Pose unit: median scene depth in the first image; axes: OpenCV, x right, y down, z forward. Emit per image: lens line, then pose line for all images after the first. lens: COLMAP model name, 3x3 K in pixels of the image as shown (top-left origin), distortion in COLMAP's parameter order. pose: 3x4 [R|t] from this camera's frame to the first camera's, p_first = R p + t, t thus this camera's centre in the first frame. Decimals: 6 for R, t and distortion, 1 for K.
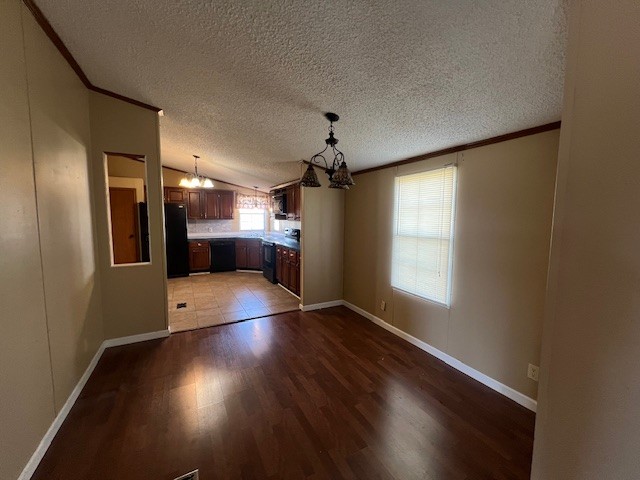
lens RADIAL K [[261.7, 0, 320.0], [0, 261.7, 240.0], [0, 0, 1]] dist [0.013397, -0.000052]
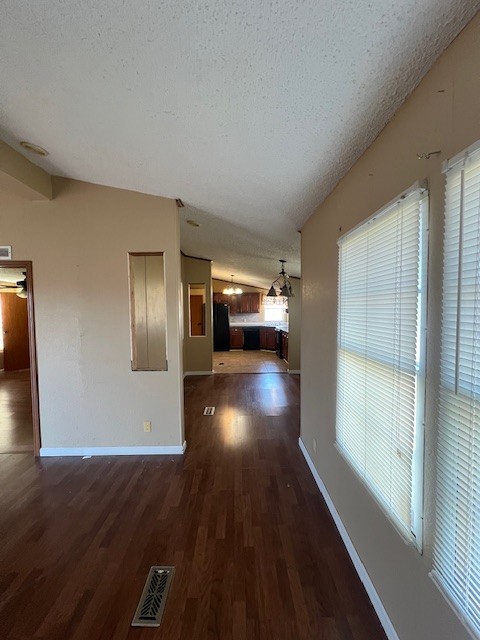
lens RADIAL K [[259.0, 0, 240.0], [0, 259.0, 320.0], [0, 0, 1]] dist [-0.000625, -0.000218]
pose [[0.888649, 0.002152, -0.458583, 0.229708], [-0.023394, 0.998900, -0.040646, 0.018781], [0.457991, 0.046848, 0.887722, -0.293194]]
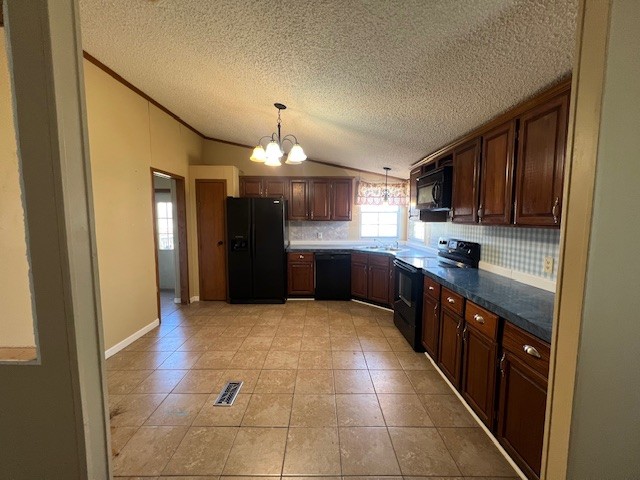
lens RADIAL K [[259.0, 0, 320.0], [0, 259.0, 240.0], [0, 0, 1]] dist [-0.000625, -0.000218]
pose [[0.883270, 0.036539, -0.467439, -0.100633], [-0.038857, 0.999234, 0.004683, -0.033361], [0.467252, 0.014027, 0.884013, 0.423842]]
